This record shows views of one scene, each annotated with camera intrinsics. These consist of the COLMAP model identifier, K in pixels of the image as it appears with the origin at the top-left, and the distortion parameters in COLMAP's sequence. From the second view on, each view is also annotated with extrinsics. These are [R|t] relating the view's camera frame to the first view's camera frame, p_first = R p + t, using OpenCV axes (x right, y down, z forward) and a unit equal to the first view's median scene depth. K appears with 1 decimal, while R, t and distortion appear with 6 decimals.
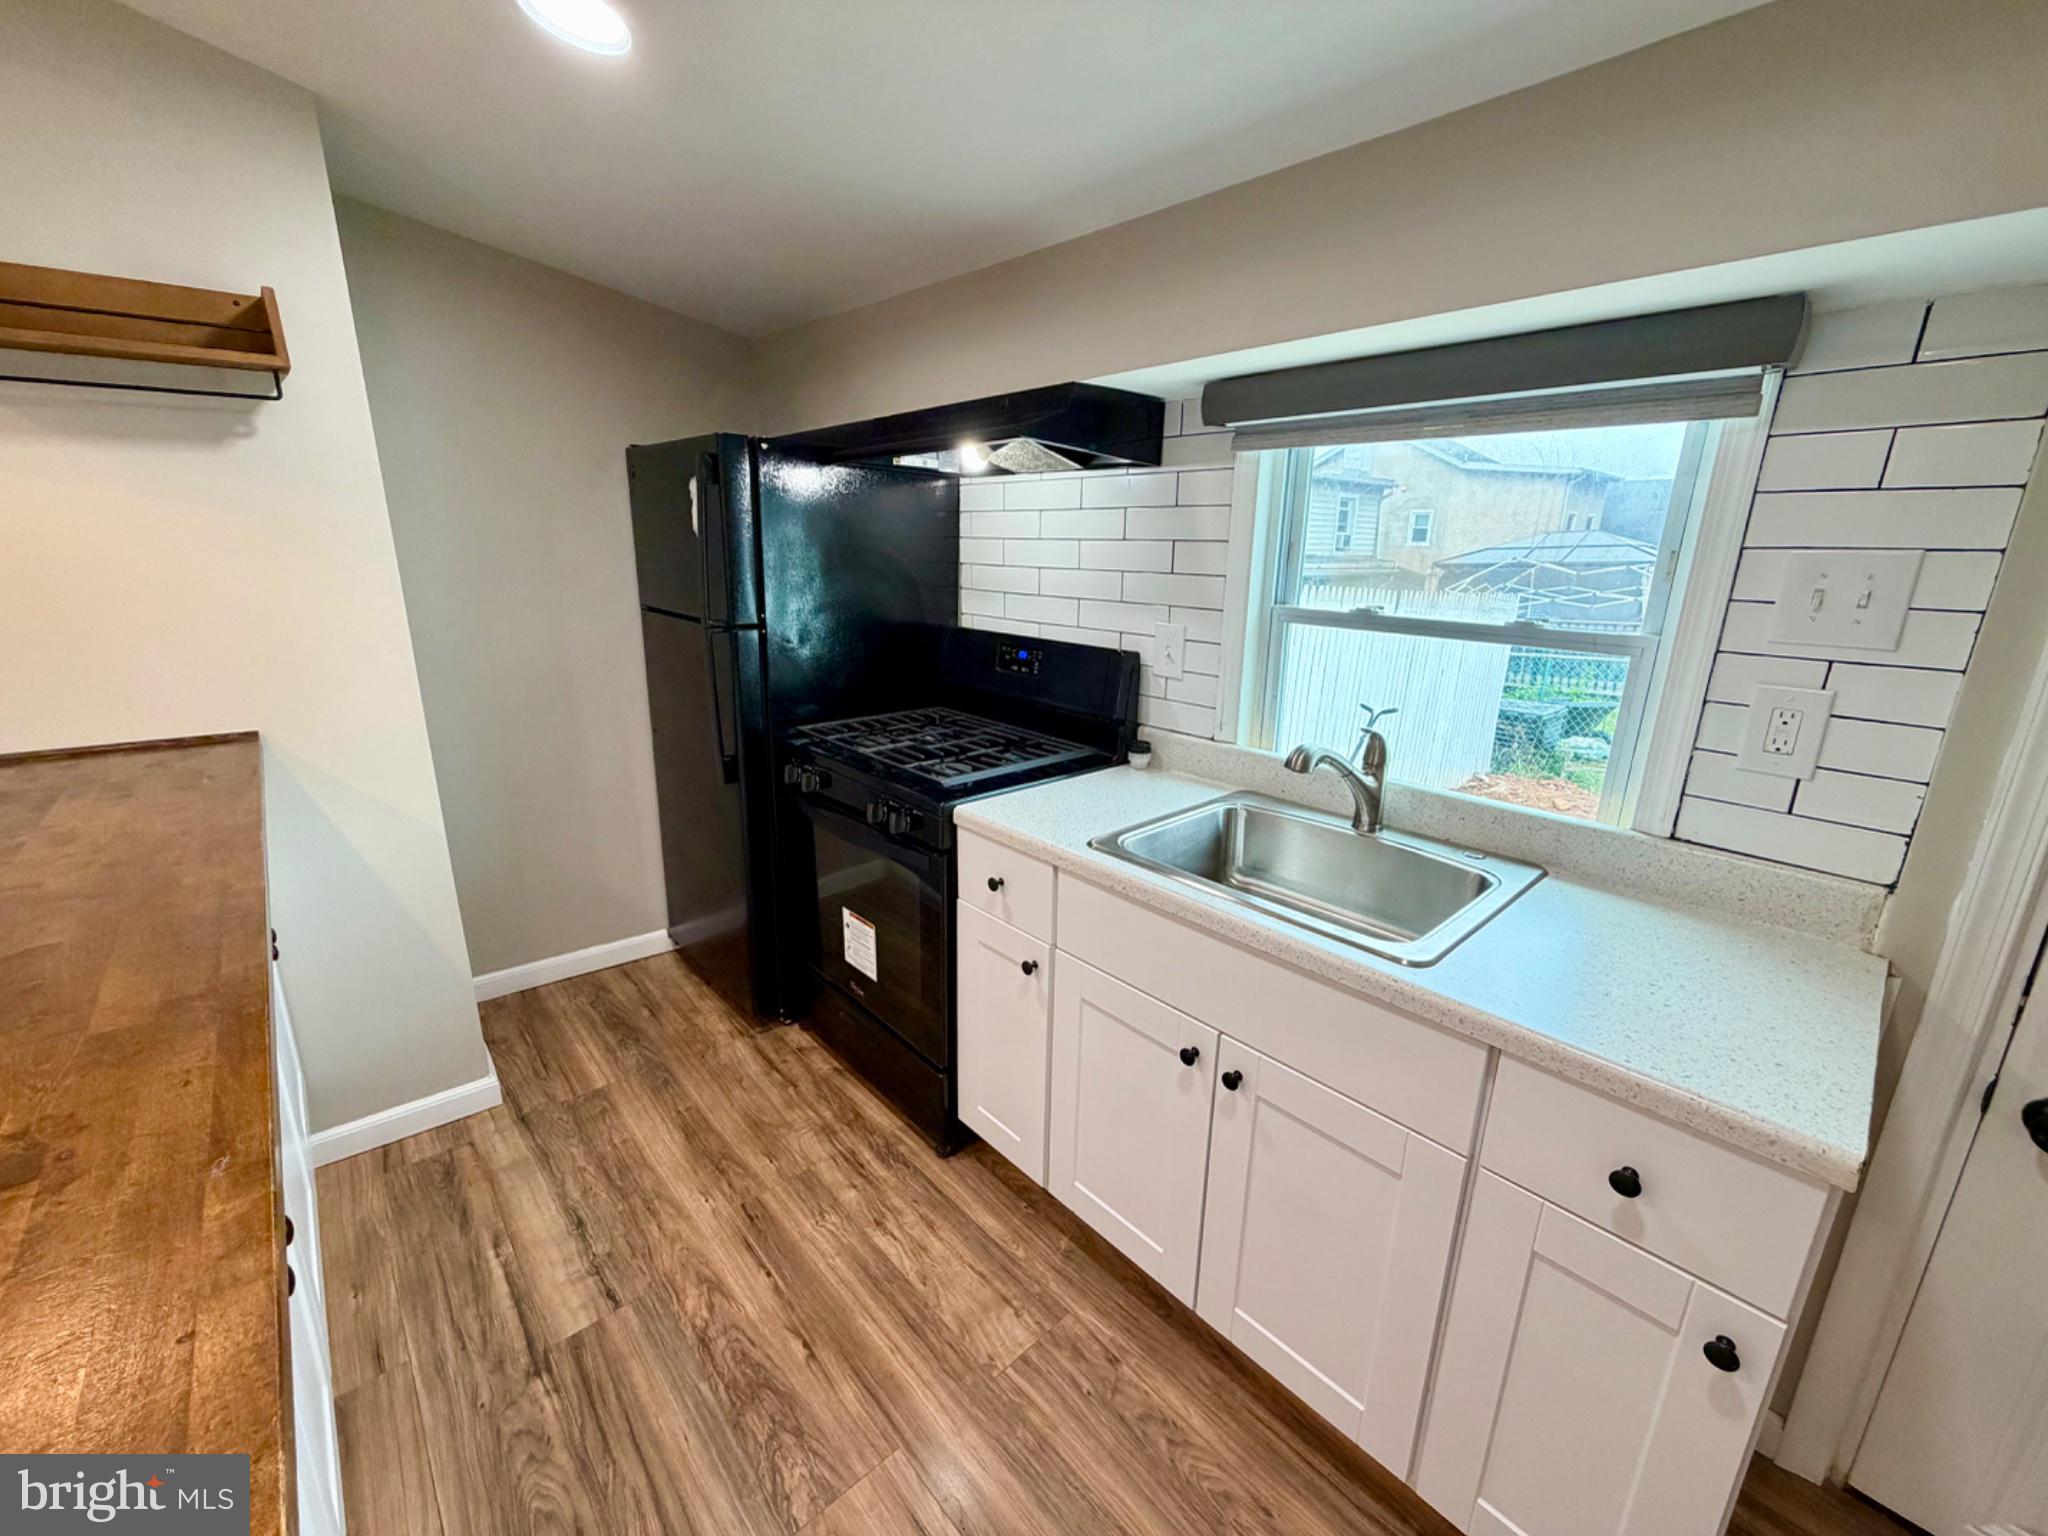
lens RADIAL K [[818.5, 0, 1019.2], [0, 818.5, 766.8], [0, 0, 1]] dist [0.001128, -0.000031]
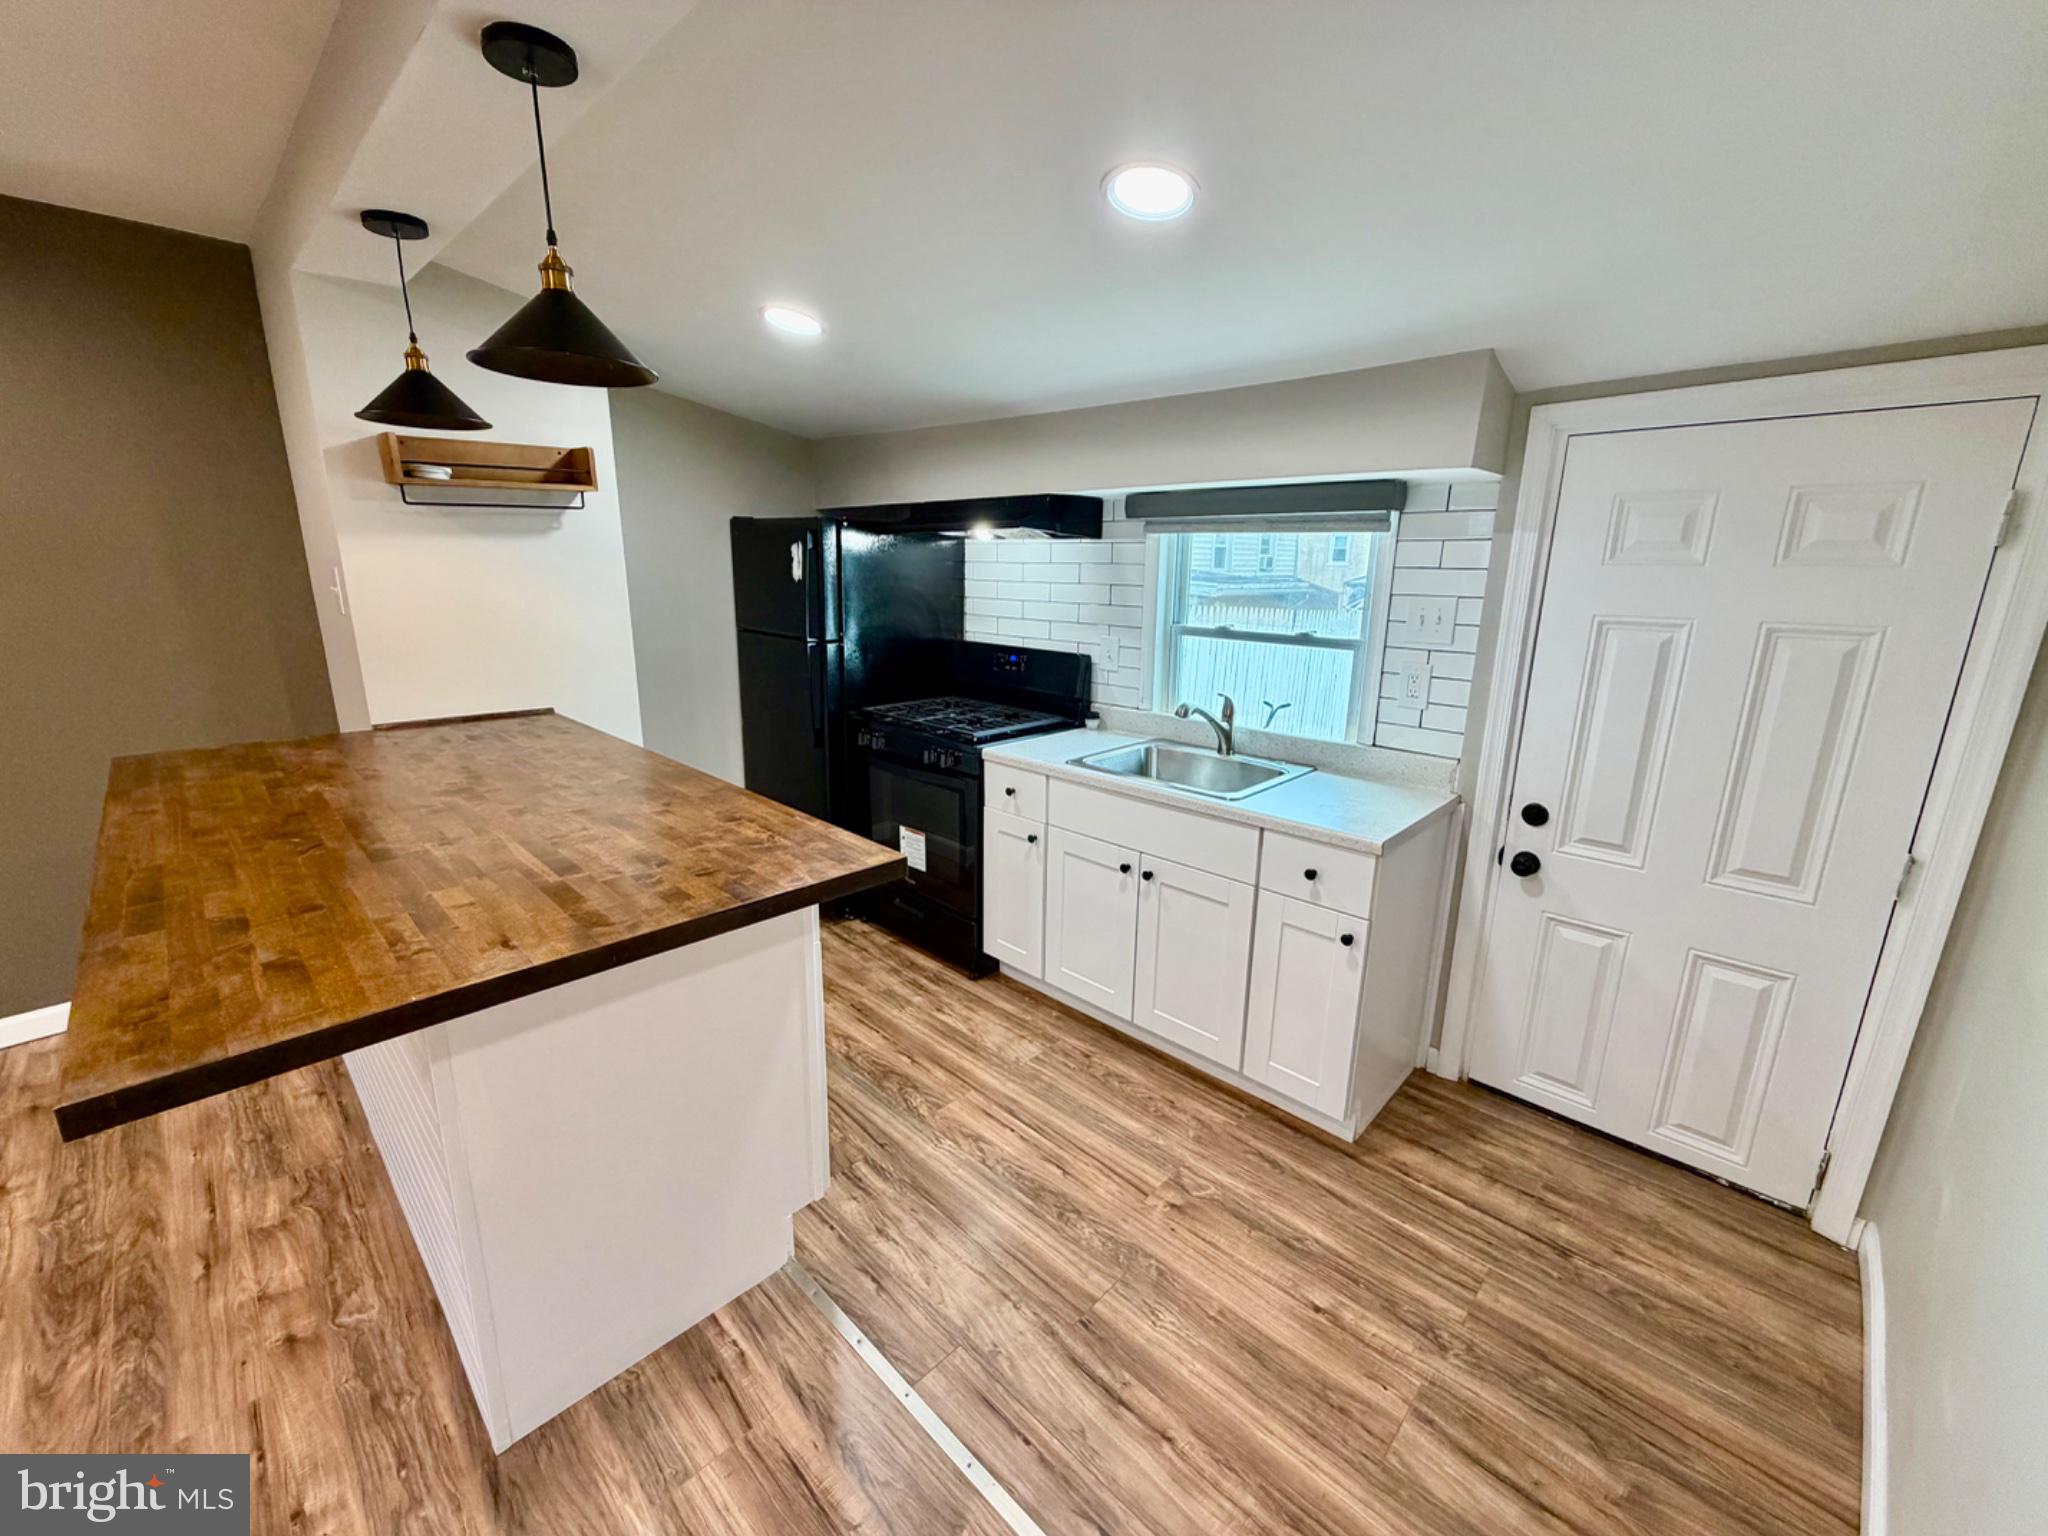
lens RADIAL K [[818.5, 0, 1021.4], [0, 818.5, 767.3], [0, 0, 1]] dist [0.001128, -0.000031]
pose [[0.997370, -0.020916, 0.069388, -0.114657], [0.022343, 0.999553, -0.019850, 0.119872], [-0.068942, 0.021348, 0.997392, -0.636858]]
